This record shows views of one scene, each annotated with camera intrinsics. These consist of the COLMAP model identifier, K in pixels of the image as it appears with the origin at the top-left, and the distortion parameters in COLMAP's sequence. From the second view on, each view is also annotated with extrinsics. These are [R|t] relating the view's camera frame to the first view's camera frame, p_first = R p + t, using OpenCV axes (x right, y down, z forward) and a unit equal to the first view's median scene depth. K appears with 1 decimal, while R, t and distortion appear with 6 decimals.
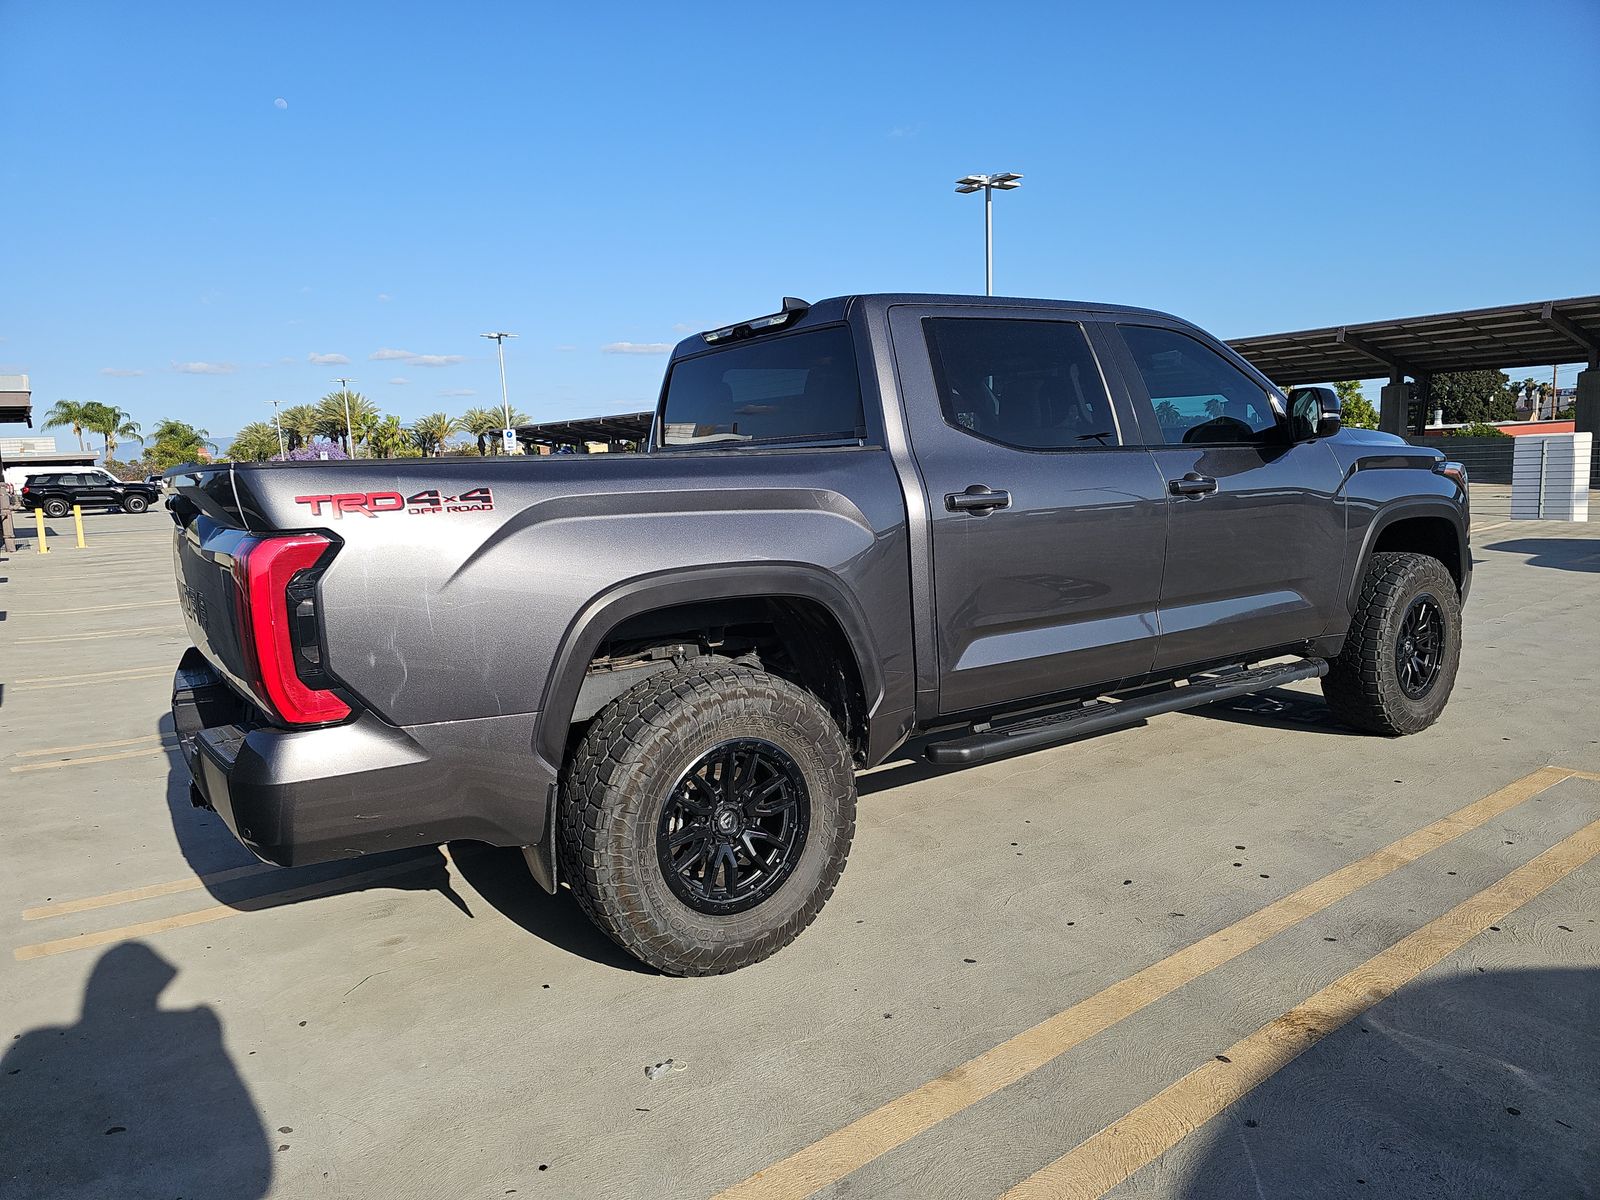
lens RADIAL K [[1061.8, 0, 795.3], [0, 1061.8, 602.1], [0, 0, 1]] dist [0.031877, -0.025547]
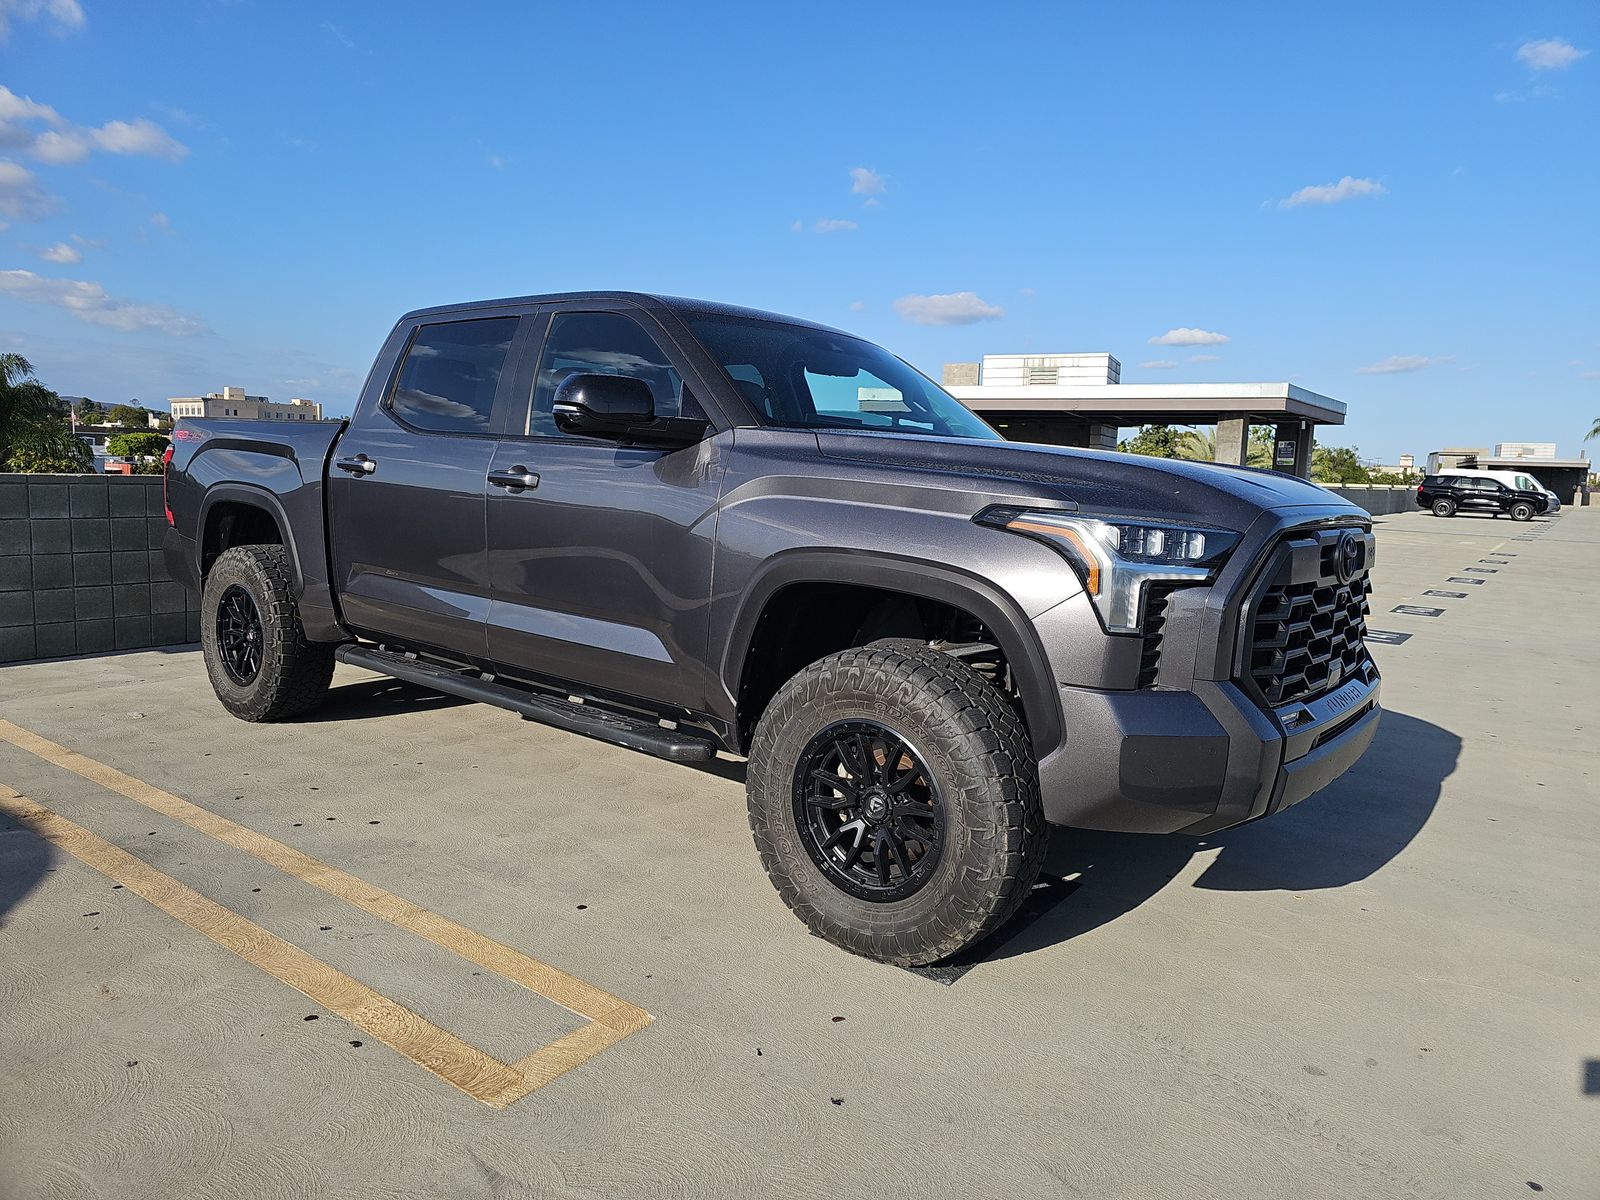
lens RADIAL K [[1061.8, 0, 795.3], [0, 1061.8, 602.1], [0, 0, 1]] dist [0.031877, -0.025547]
pose [[0.289064, 0.171932, -0.941744, 1.203581], [-0.177585, 0.976296, 0.123731, -0.145002], [0.940694, 0.131473, 0.312744, 0.848902]]
